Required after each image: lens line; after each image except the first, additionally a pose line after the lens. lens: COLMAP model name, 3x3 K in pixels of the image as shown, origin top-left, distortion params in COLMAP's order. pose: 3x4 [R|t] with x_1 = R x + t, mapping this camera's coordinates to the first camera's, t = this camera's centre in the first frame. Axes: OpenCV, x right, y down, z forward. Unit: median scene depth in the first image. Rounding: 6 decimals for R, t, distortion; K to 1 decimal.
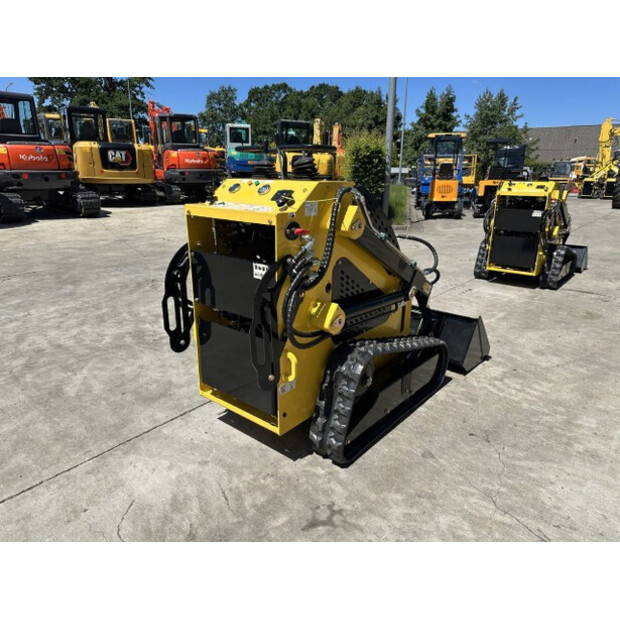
lens RADIAL K [[436.8, 0, 313.2], [0, 436.8, 313.3], [0, 0, 1]] dist [0.048529, -0.061839]
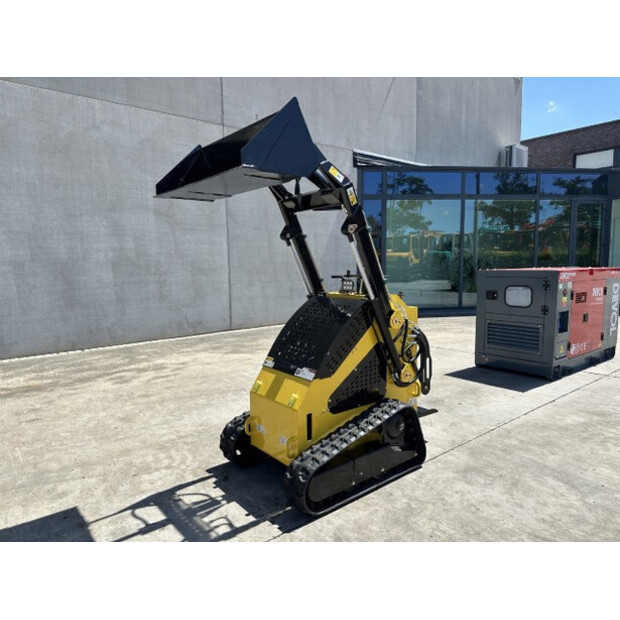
lens RADIAL K [[436.8, 0, 305.2], [0, 436.8, 307.0], [0, 0, 1]] dist [0.048529, -0.061839]
pose [[-0.977377, -0.019720, 0.210582, -0.141089], [0.067330, 0.914838, 0.398169, -0.612693], [-0.200501, 0.403340, -0.892814, 1.672758]]
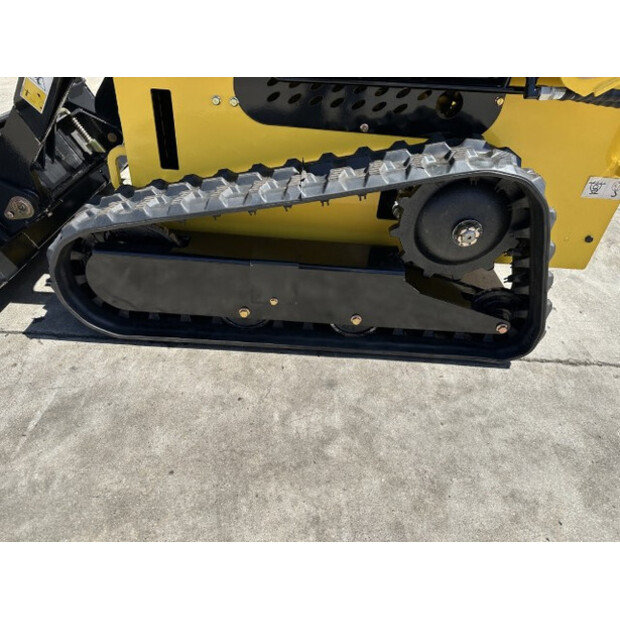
lens RADIAL K [[436.8, 0, 309.0], [0, 436.8, 306.2], [0, 0, 1]] dist [0.048529, -0.061839]
pose [[-0.619789, -0.520712, 0.587130, -0.285085], [0.159926, 0.648650, 0.744095, -0.167849], [-0.768301, 0.555079, -0.318750, 1.060094]]
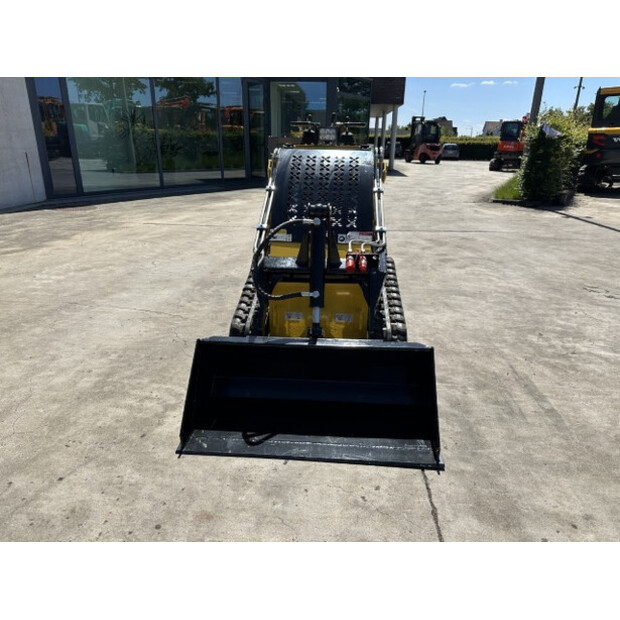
lens RADIAL K [[436.8, 0, 311.7], [0, 436.8, 309.4], [0, 0, 1]] dist [0.048529, -0.061839]
pose [[-0.812075, 0.181412, -0.554639, 0.581212], [-0.202350, 0.803941, 0.559225, -0.441424], [0.547347, 0.566364, -0.616151, 1.429400]]
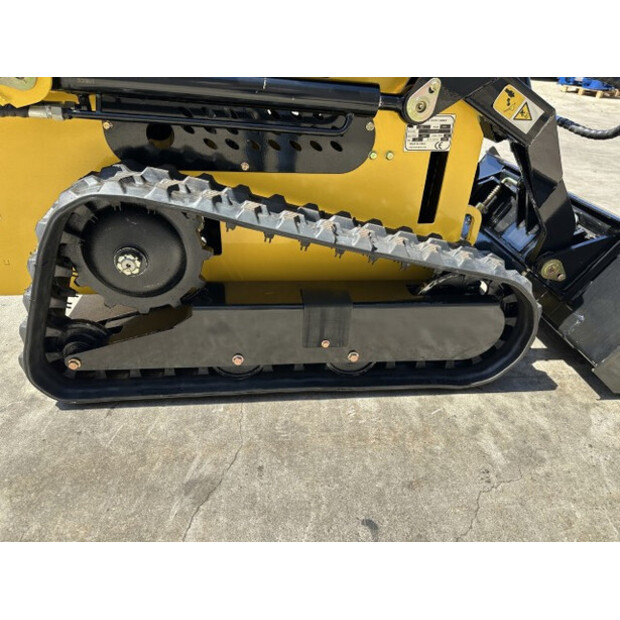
lens RADIAL K [[436.8, 0, 309.5], [0, 436.8, 315.2], [0, 0, 1]] dist [0.048529, -0.061839]
pose [[0.716368, 0.381404, -0.584249, 0.343834], [-0.247355, 0.921807, 0.298475, 0.023220], [0.652405, -0.069301, 0.754696, 0.531825]]
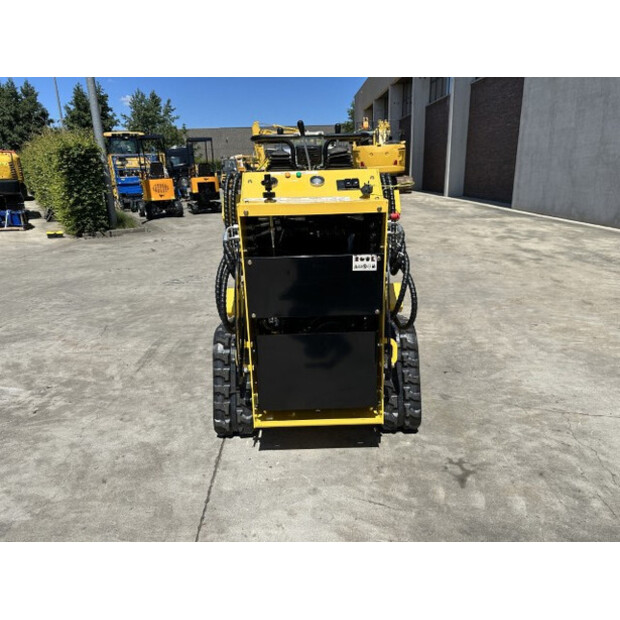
lens RADIAL K [[436.8, 0, 311.3], [0, 436.8, 307.5], [0, 0, 1]] dist [0.048529, -0.061839]
pose [[0.761940, -0.224984, 0.607314, -0.466329], [0.232049, 0.970301, 0.068324, -0.052541], [-0.604649, 0.088868, 0.791519, 0.177791]]
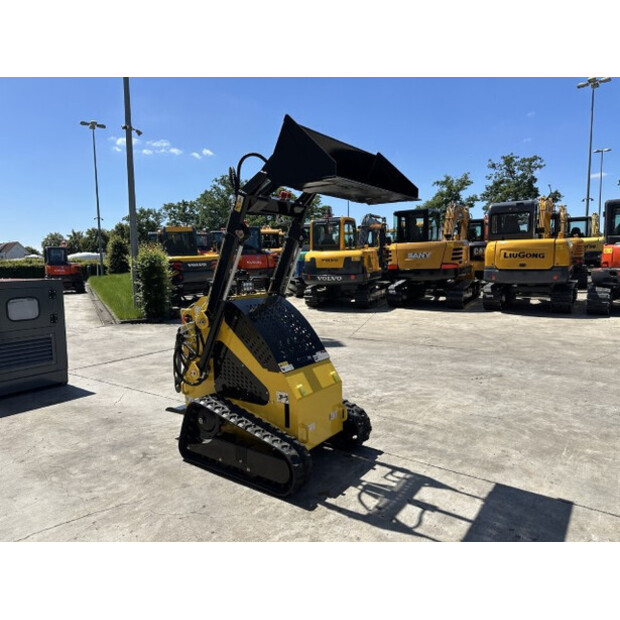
lens RADIAL K [[436.8, 0, 312.6], [0, 436.8, 307.9], [0, 0, 1]] dist [0.048529, -0.061839]
pose [[0.058750, 0.088687, -0.994325, 1.128445], [-0.287050, 0.955480, 0.068262, -0.302518], [0.956112, 0.281411, 0.081592, 0.764412]]
